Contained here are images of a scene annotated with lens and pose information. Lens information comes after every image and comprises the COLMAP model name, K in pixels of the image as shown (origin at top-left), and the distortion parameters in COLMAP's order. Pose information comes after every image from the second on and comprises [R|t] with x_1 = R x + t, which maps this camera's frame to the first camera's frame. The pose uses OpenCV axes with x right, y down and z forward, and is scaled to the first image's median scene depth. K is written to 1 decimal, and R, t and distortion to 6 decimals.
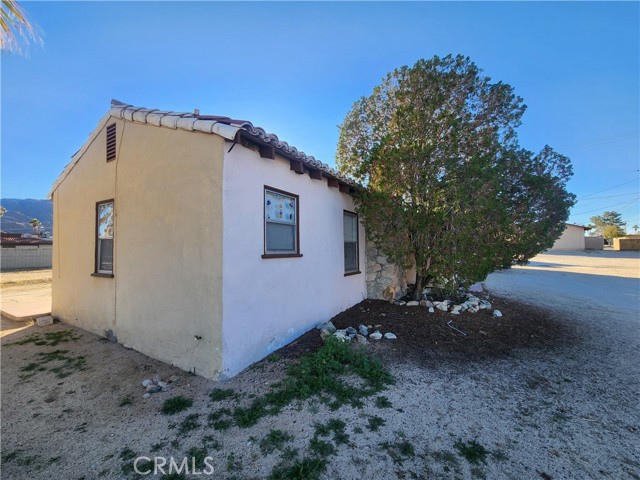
lens RADIAL K [[264.7, 0, 324.1], [0, 264.7, 241.4], [0, 0, 1]] dist [0.000040, -0.000532]
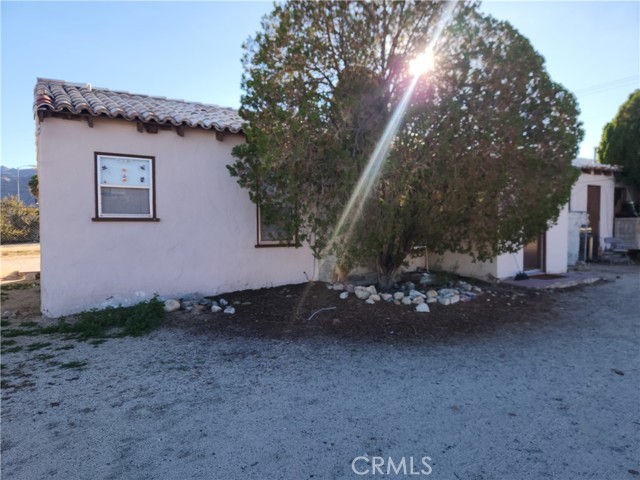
lens RADIAL K [[439.1, 0, 320.0], [0, 439.1, 240.0], [0, 0, 1]] dist [0.064942, -0.060640]
pose [[0.883533, 0.024920, -0.467706, 1.597194], [0.009482, 0.997427, 0.071057, 0.023787], [0.468273, -0.067216, 0.881023, -0.191940]]
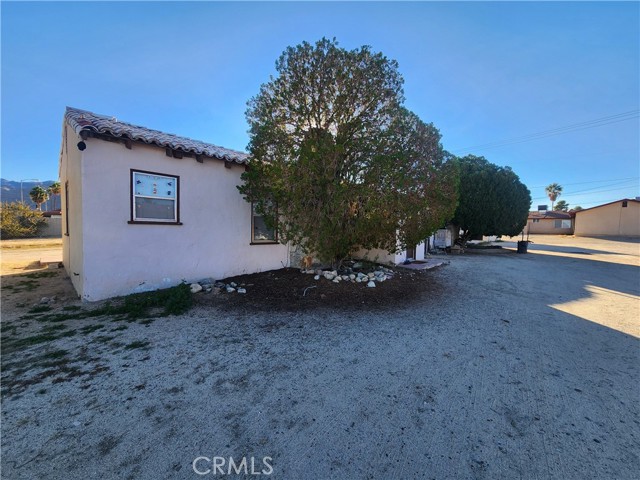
lens RADIAL K [[264.7, 0, 324.1], [0, 264.7, 241.4], [0, 0, 1]] dist [0.000040, -0.000532]
pose [[0.974847, 0.039245, -0.219392, 1.173352], [-0.022278, 0.996603, 0.079281, 0.027930], [0.221758, -0.072399, 0.972410, -0.127633]]
